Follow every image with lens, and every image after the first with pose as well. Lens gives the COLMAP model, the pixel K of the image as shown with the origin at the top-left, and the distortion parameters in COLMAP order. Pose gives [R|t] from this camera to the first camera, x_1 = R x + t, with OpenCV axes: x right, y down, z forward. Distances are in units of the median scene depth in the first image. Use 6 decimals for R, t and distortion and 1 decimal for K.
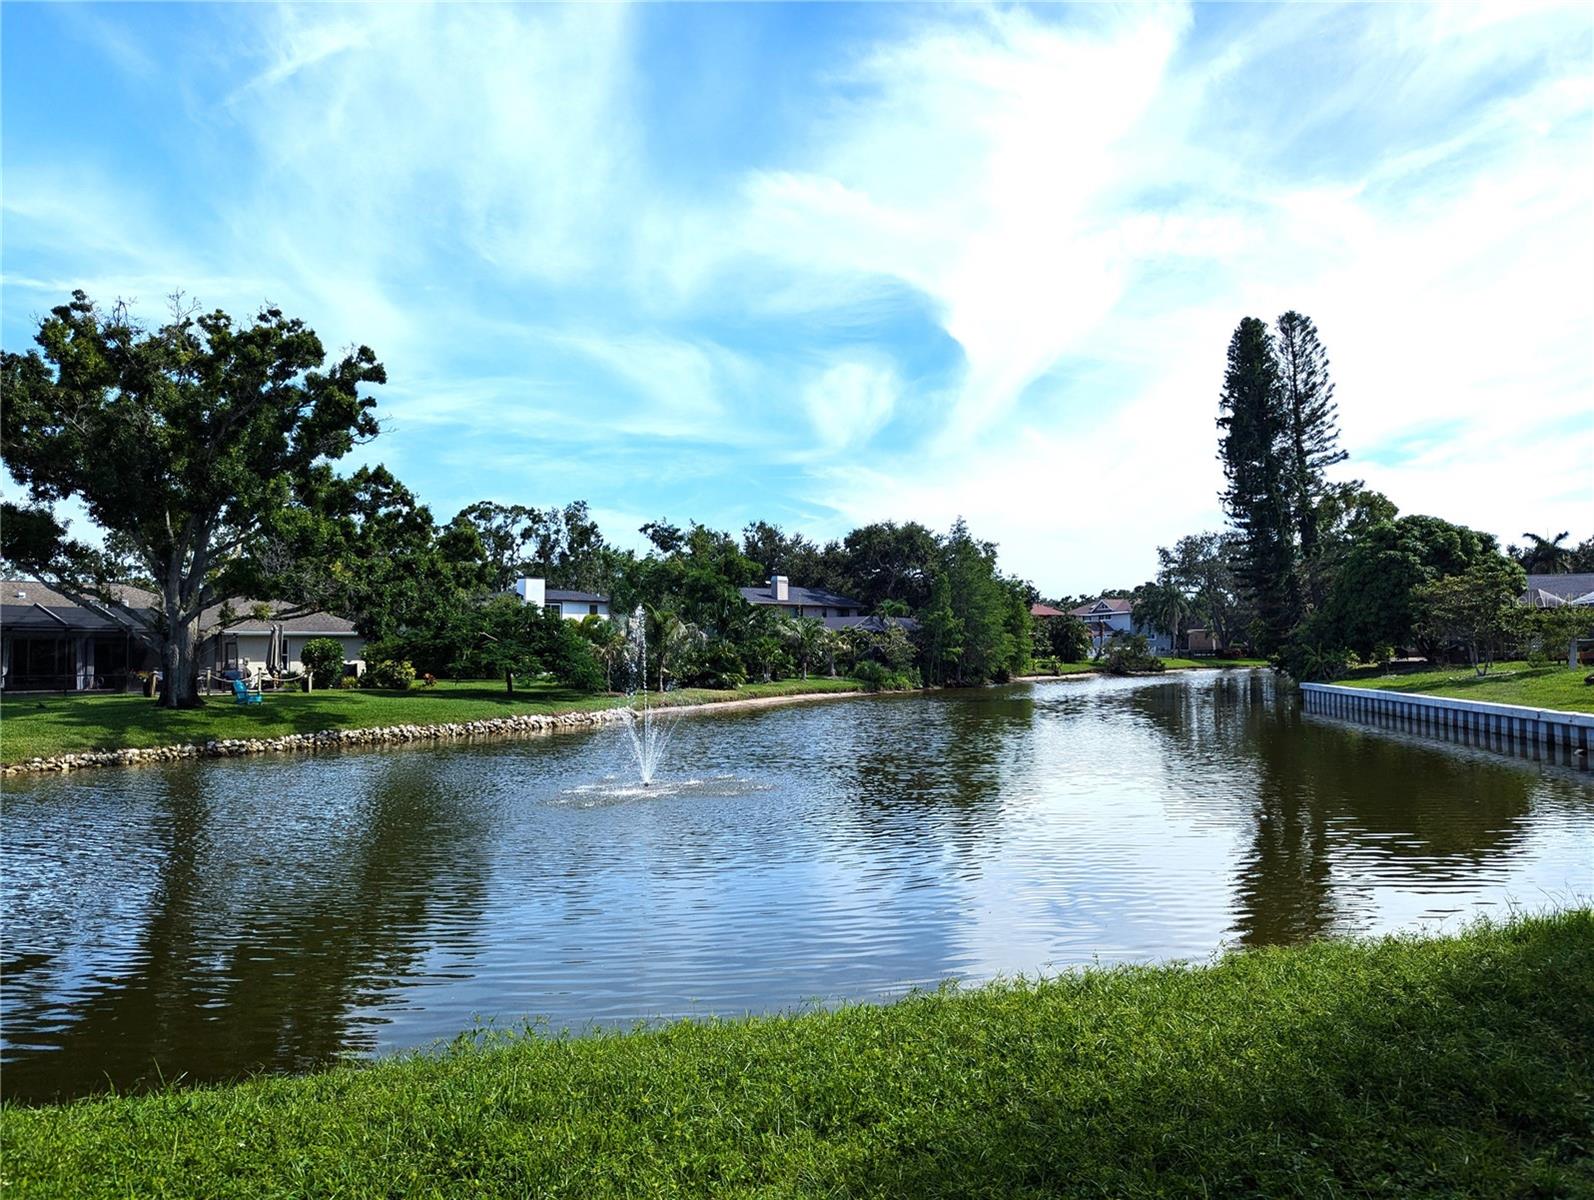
lens RADIAL K [[1118.5, 0, 802.2], [0, 1118.5, 601.3], [0, 0, 1]] dist [0.082090, -0.084135]
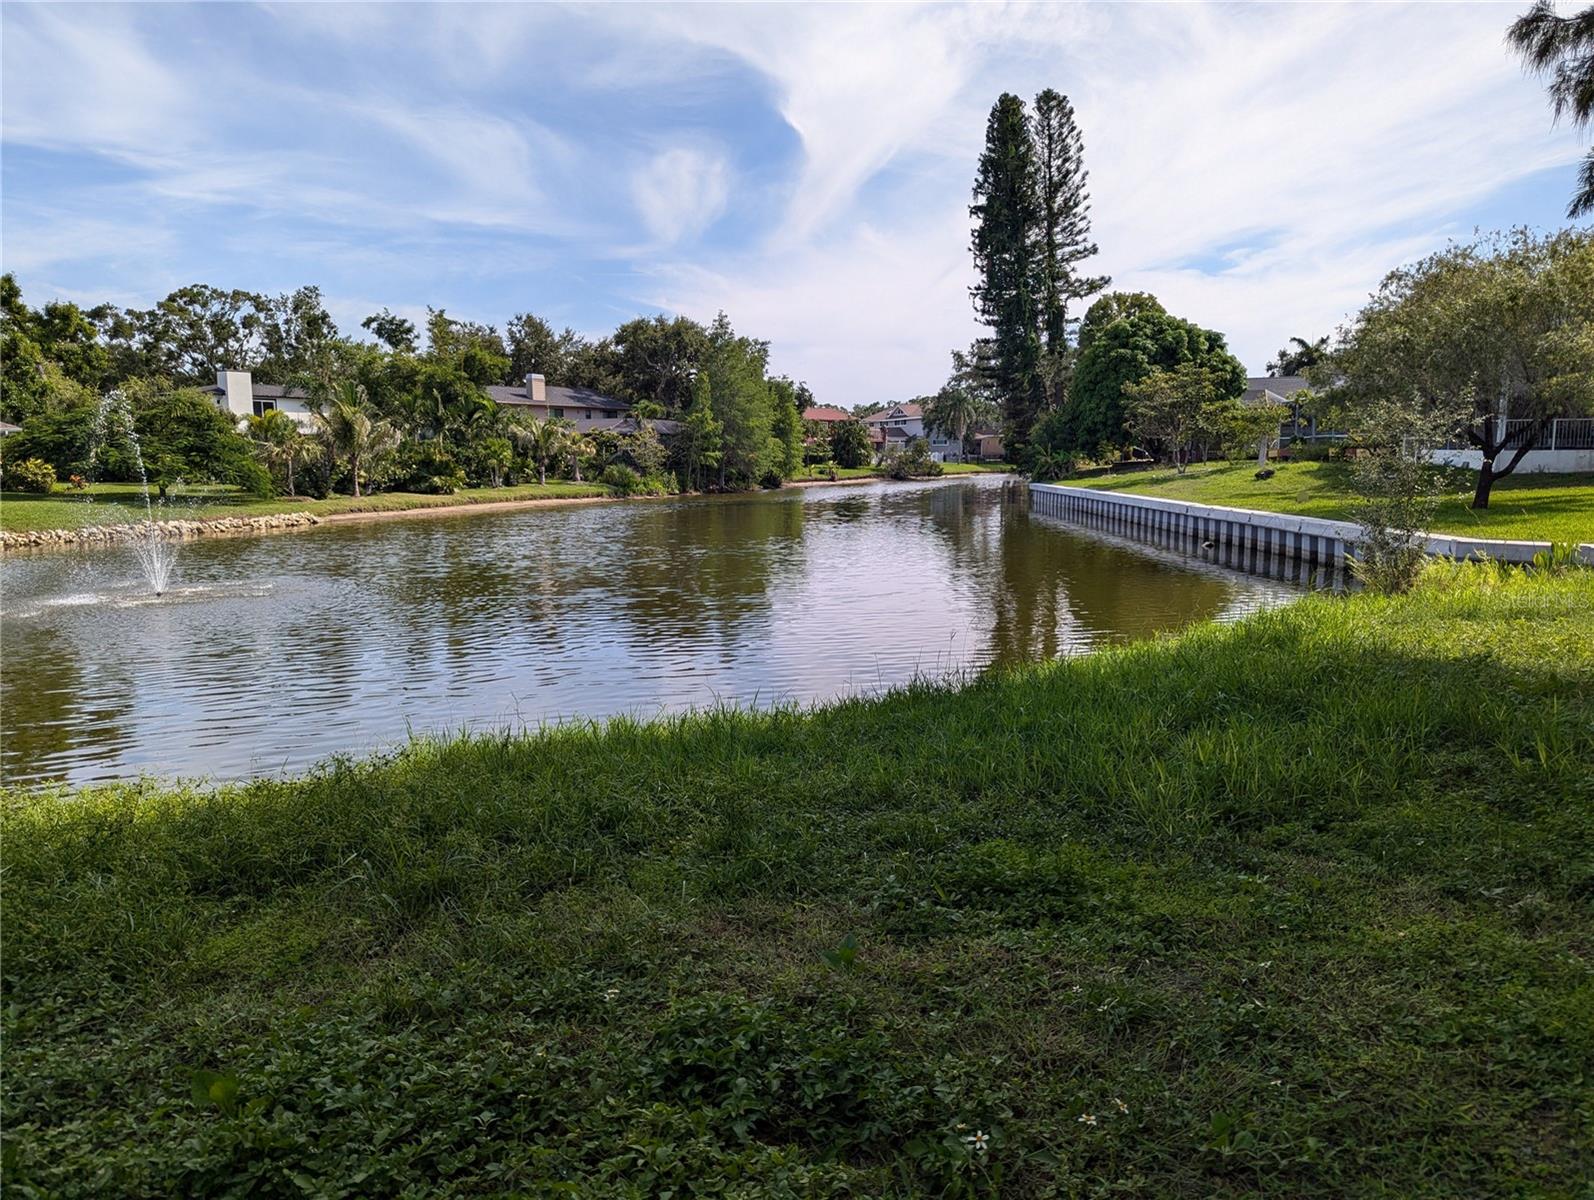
lens RADIAL K [[1121.5, 0, 781.3], [0, 1121.5, 606.4], [0, 0, 1]] dist [0.073774, -0.073679]
pose [[0.992024, -0.017704, 0.124799, 0.088008], [-0.004114, 0.985012, 0.172435, 0.007217], [-0.125981, -0.171573, 0.977083, 0.029241]]
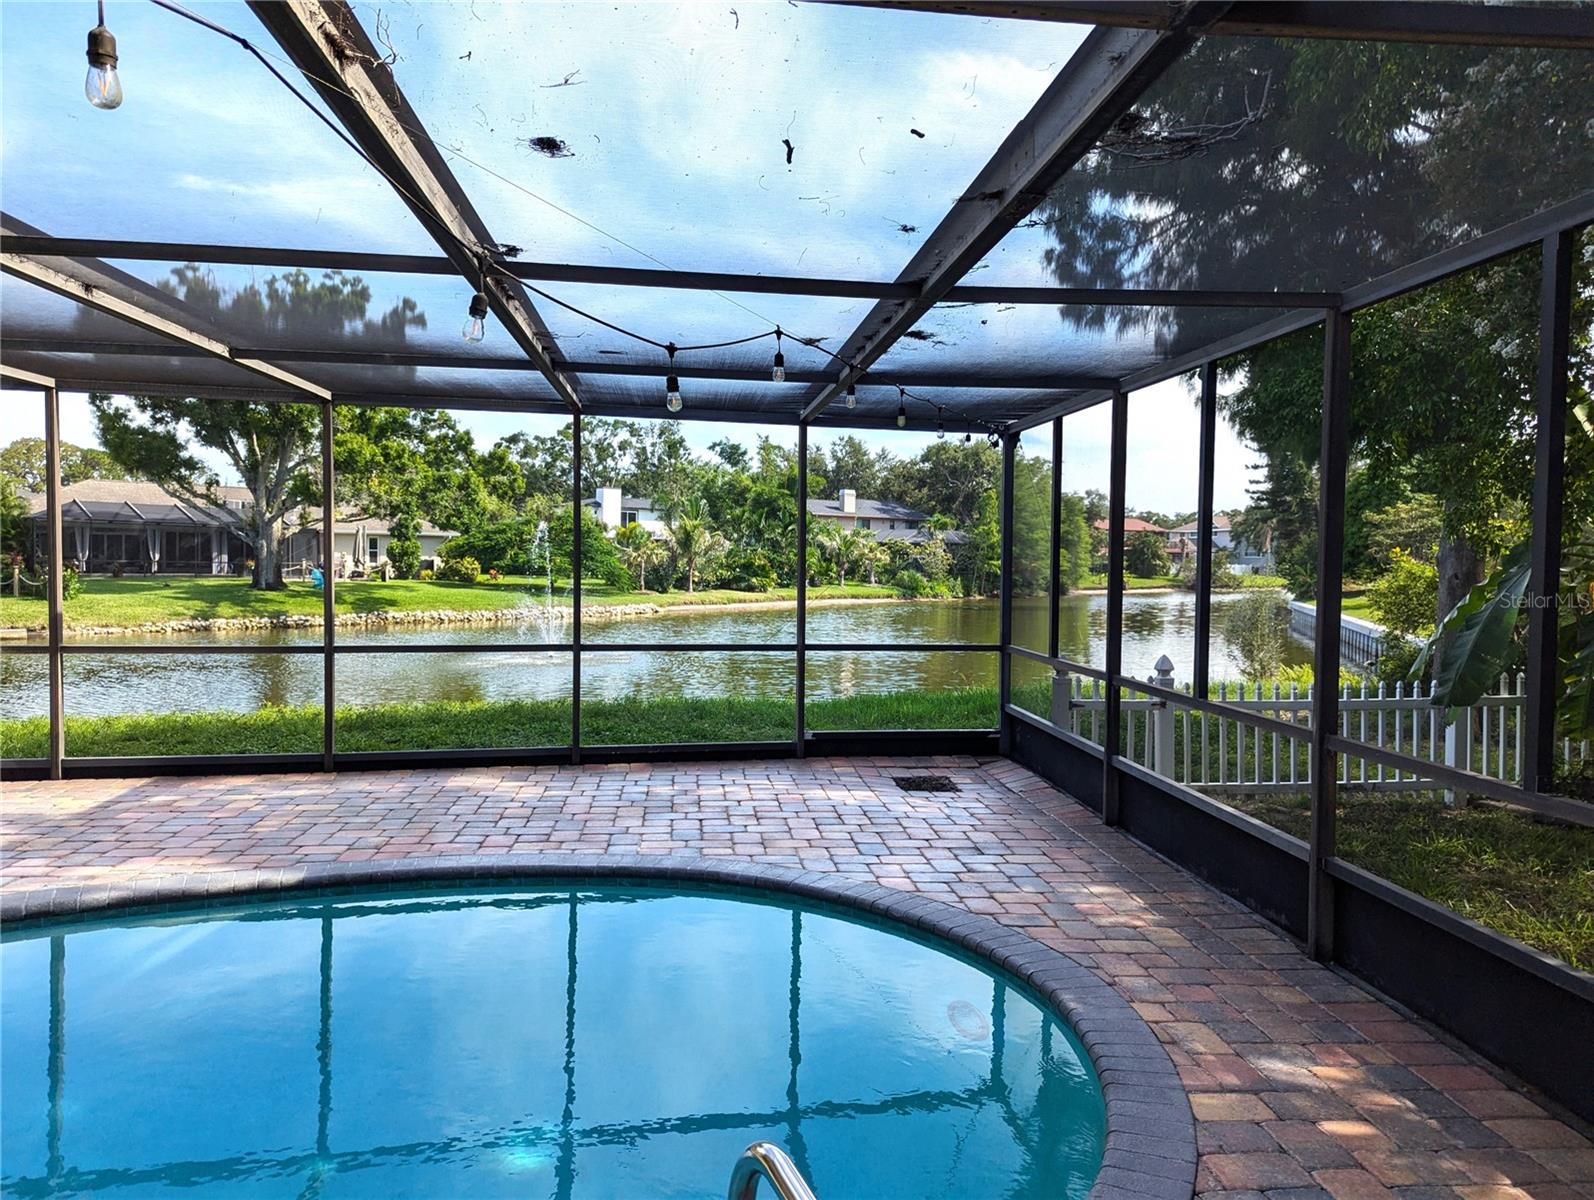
lens RADIAL K [[1122.0, 0, 814.2], [0, 1122.0, 586.0], [0, 0, 1]] dist [0.080879, -0.081436]
pose [[0.990726, 0.029791, -0.132568, 0.130916], [-0.020620, 0.997332, 0.070023, -0.006976], [0.134300, -0.066640, 0.988697, -0.101002]]
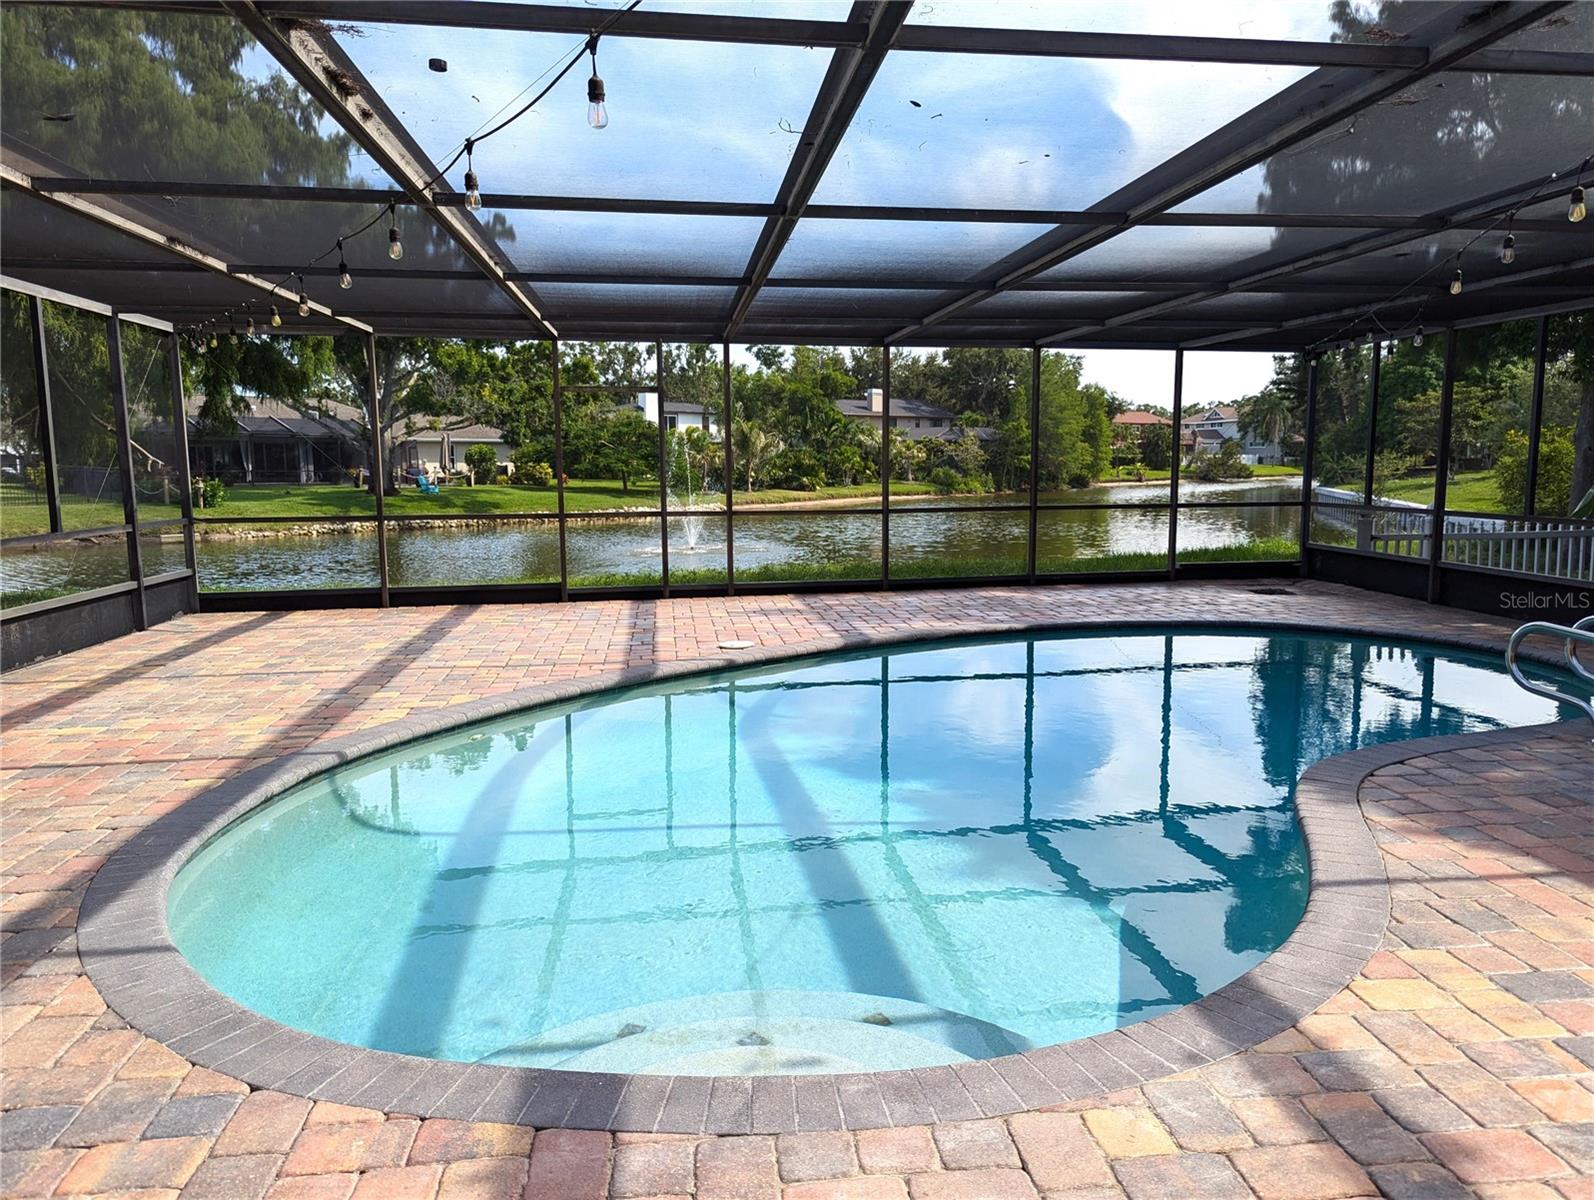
lens RADIAL K [[1123.4, 0, 807.4], [0, 1123.4, 597.6], [0, 0, 1]] dist [0.067664, -0.068211]
pose [[0.992241, 0.020956, -0.122555, 0.075135], [-0.000222, 0.985992, 0.166794, -0.007158], [0.124333, -0.165473, 0.978346, -0.168380]]
